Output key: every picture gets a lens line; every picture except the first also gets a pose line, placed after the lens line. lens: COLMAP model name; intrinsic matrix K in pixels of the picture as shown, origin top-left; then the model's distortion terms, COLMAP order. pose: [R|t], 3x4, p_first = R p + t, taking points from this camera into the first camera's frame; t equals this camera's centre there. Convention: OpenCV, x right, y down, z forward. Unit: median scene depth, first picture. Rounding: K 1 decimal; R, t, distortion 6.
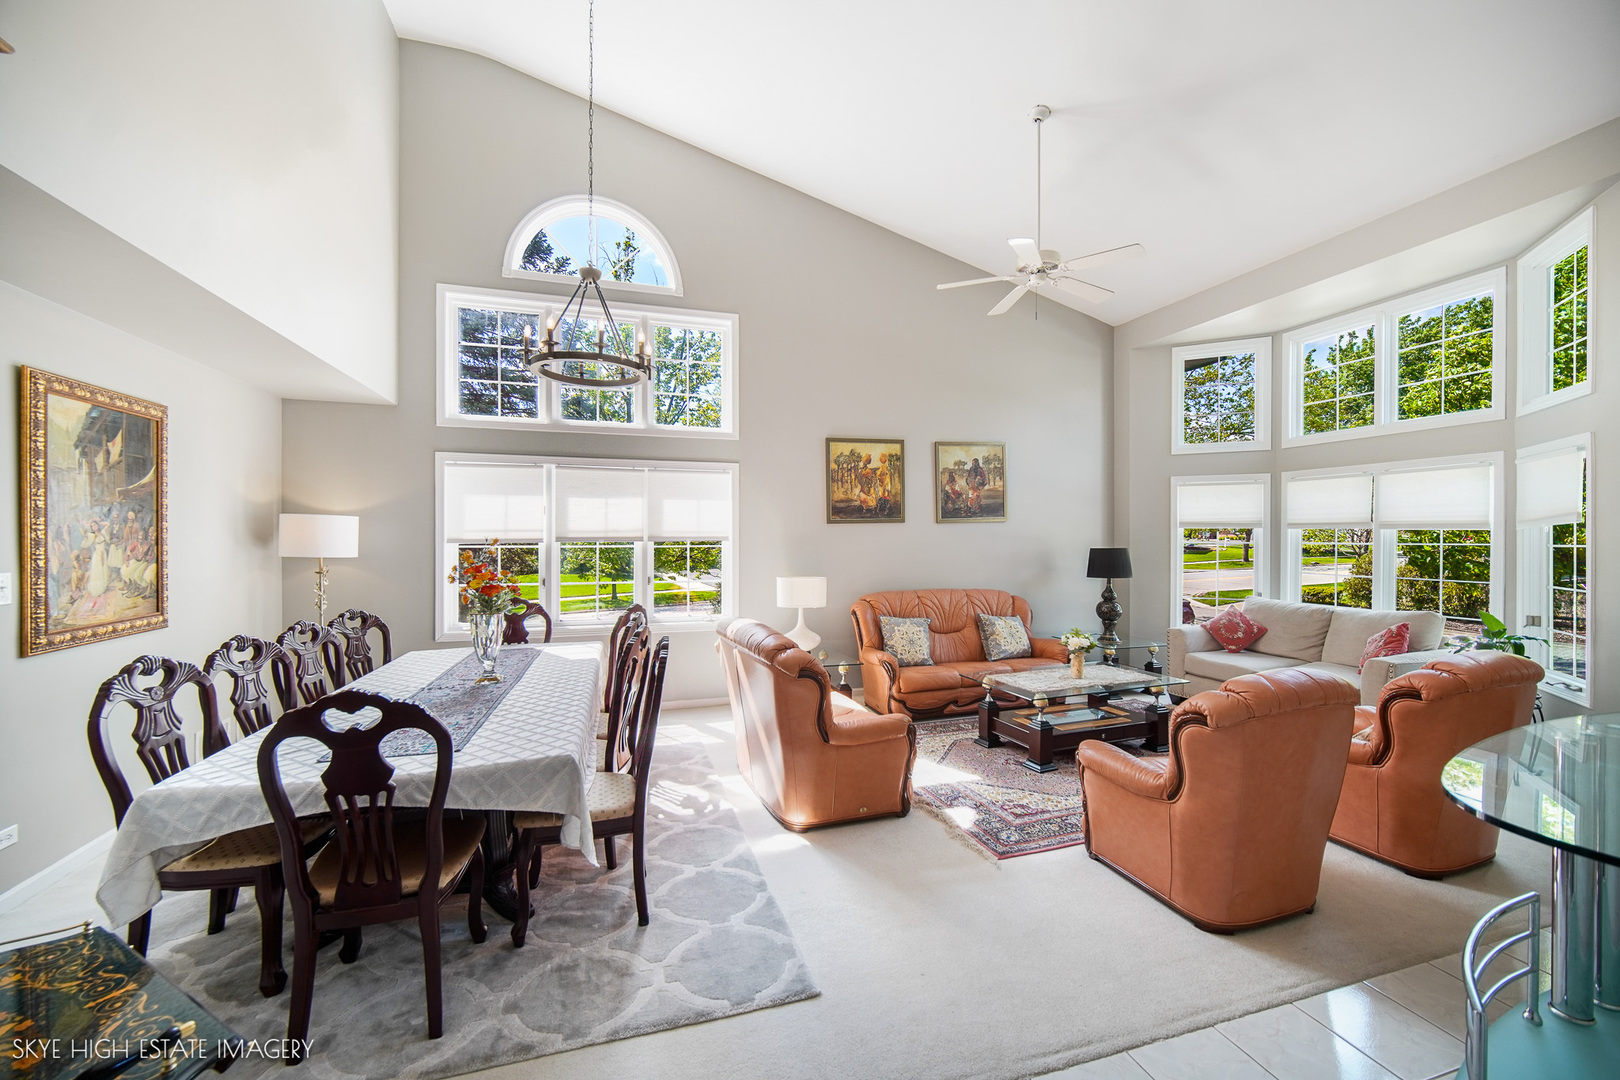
lens RADIAL K [[645.6, 0, 810.0], [0, 645.6, 540.0], [0, 0, 1]] dist [0.000337, -0.000013]
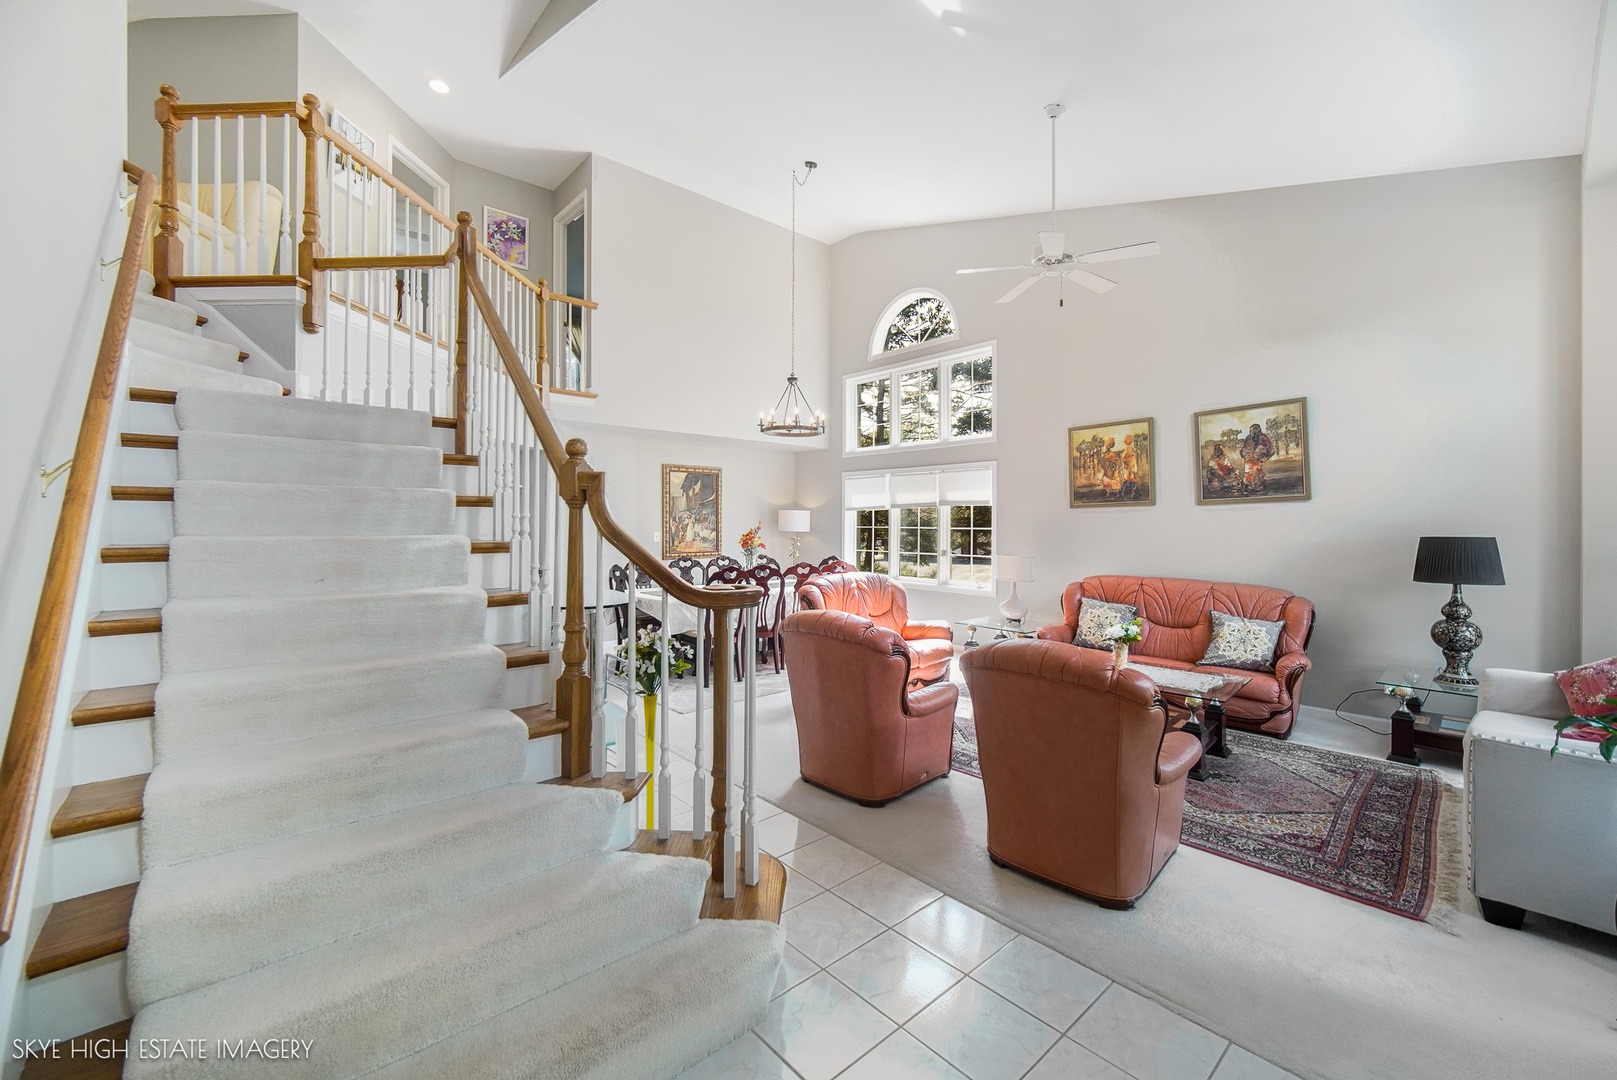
lens RADIAL K [[650.5, 0, 812.7], [0, 650.5, 522.2], [0, 0, 1]] dist [0.001241, 0.000020]
pose [[0.414163, 0.000181, -0.910202, 0.802007], [-0.006973, 0.999971, -0.002974, 0.003645], [0.910176, 0.007579, 0.414153, 0.160729]]
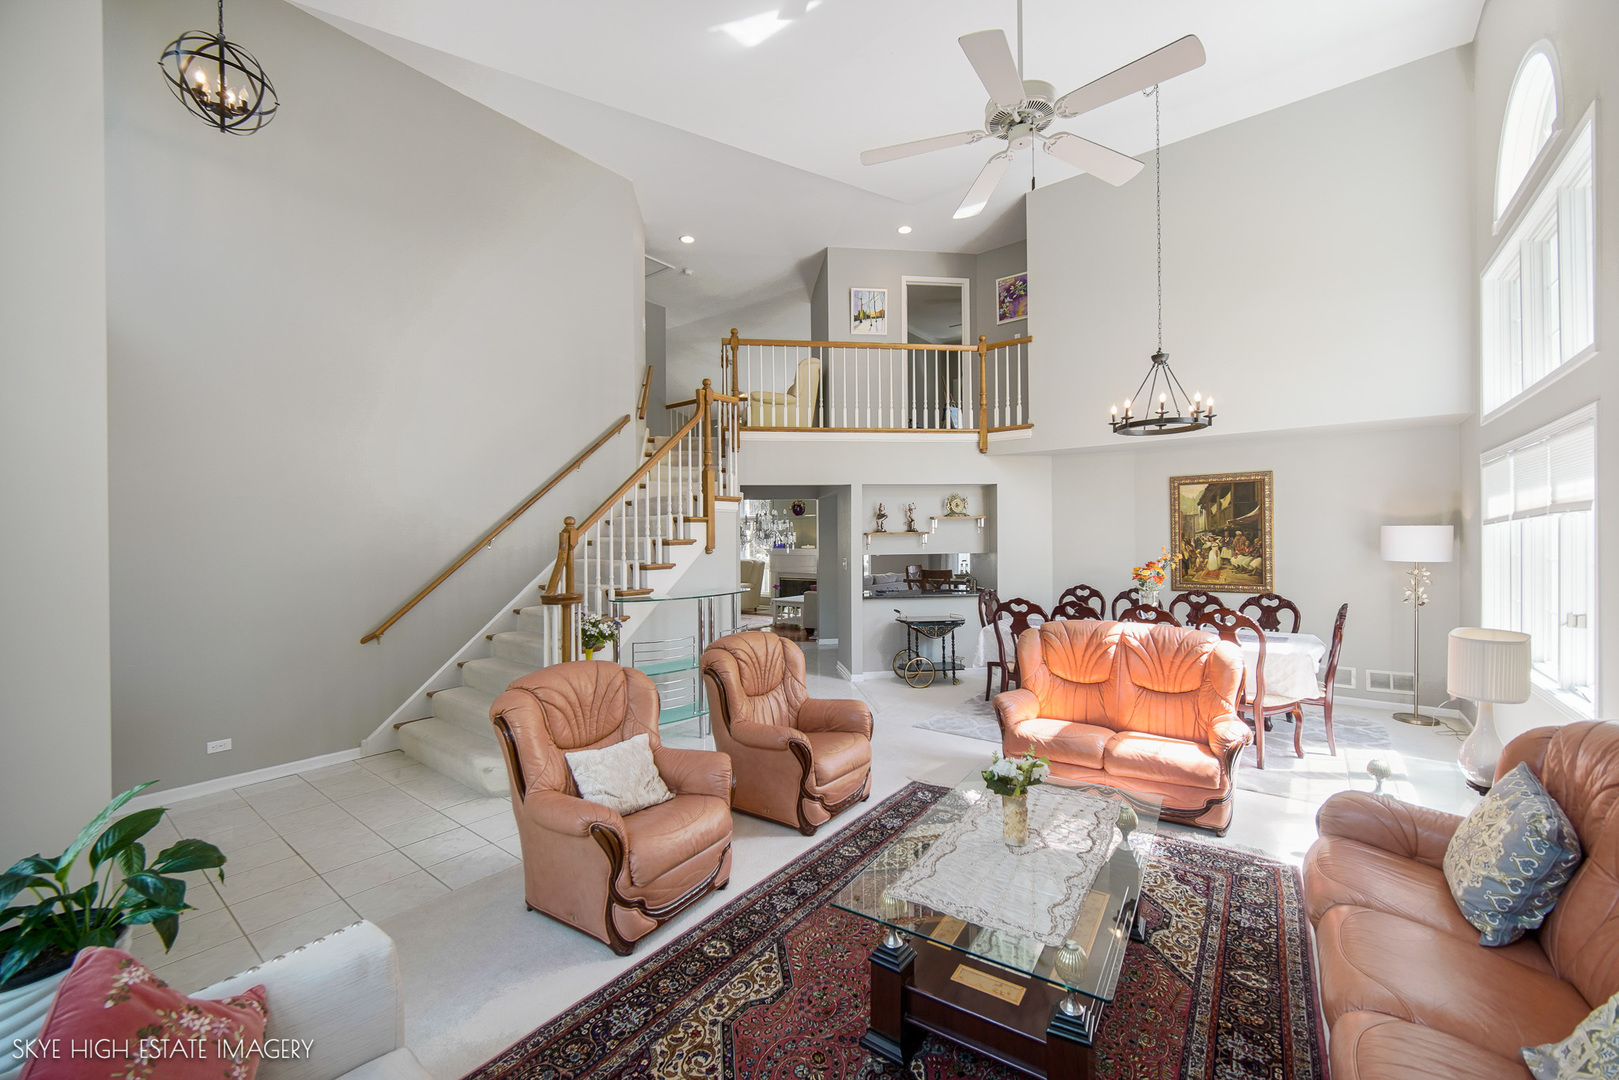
lens RADIAL K [[641.4, 0, 809.5], [0, 641.4, 540.0], [0, 0, 1]] dist [-0.000202, 0.000016]
pose [[-0.820343, 0.007074, -0.571828, 0.611519], [0.005526, 0.999975, 0.004443, -0.016603], [0.571845, 0.000485, -0.820362, 0.977011]]
